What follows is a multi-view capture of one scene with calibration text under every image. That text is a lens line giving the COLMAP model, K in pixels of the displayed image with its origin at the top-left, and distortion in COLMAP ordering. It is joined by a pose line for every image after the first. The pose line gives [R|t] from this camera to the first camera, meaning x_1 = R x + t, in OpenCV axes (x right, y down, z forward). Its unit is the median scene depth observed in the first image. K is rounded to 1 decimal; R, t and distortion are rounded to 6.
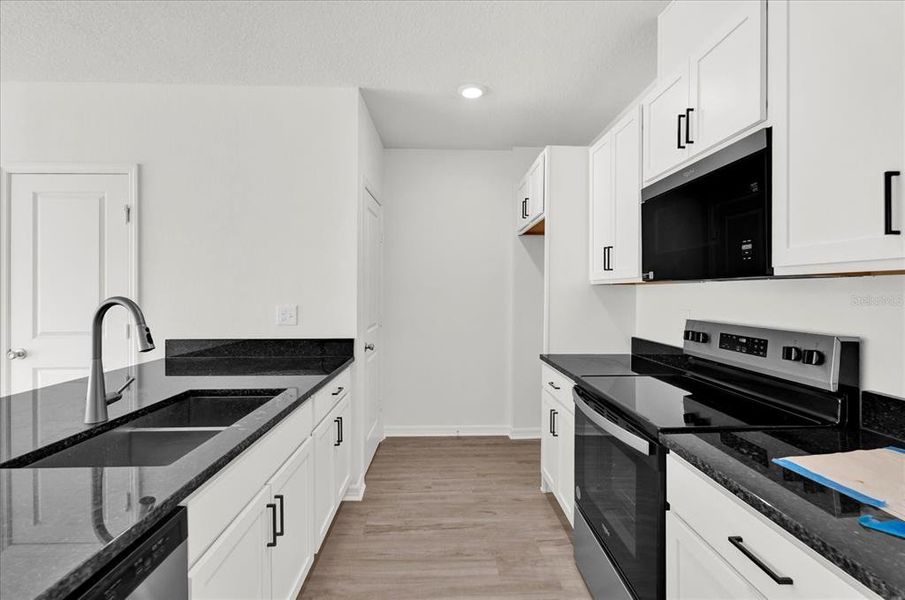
lens RADIAL K [[419.9, 0, 452.9], [0, 419.9, 293.9], [0, 0, 1]] dist [0.000898, 0.000008]
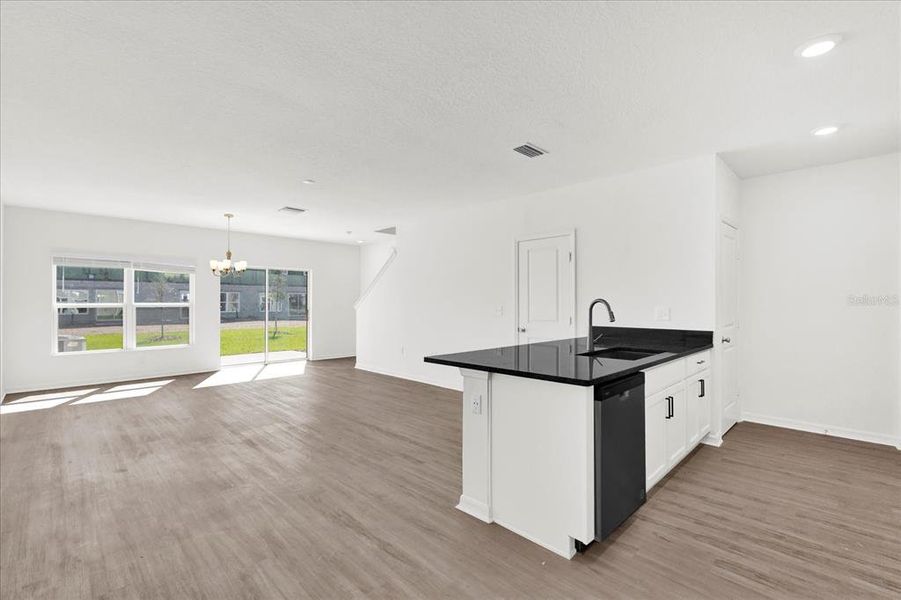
lens RADIAL K [[398.0, 0, 450.5], [0, 398.0, 300.0], [0, 0, 1]] dist [-0.009231, 0.000305]
pose [[0.687683, -0.004573, -0.725997, 0.130861], [-0.005723, 0.999915, -0.011720, 0.022183], [0.725988, 0.012215, 0.687598, -0.580894]]
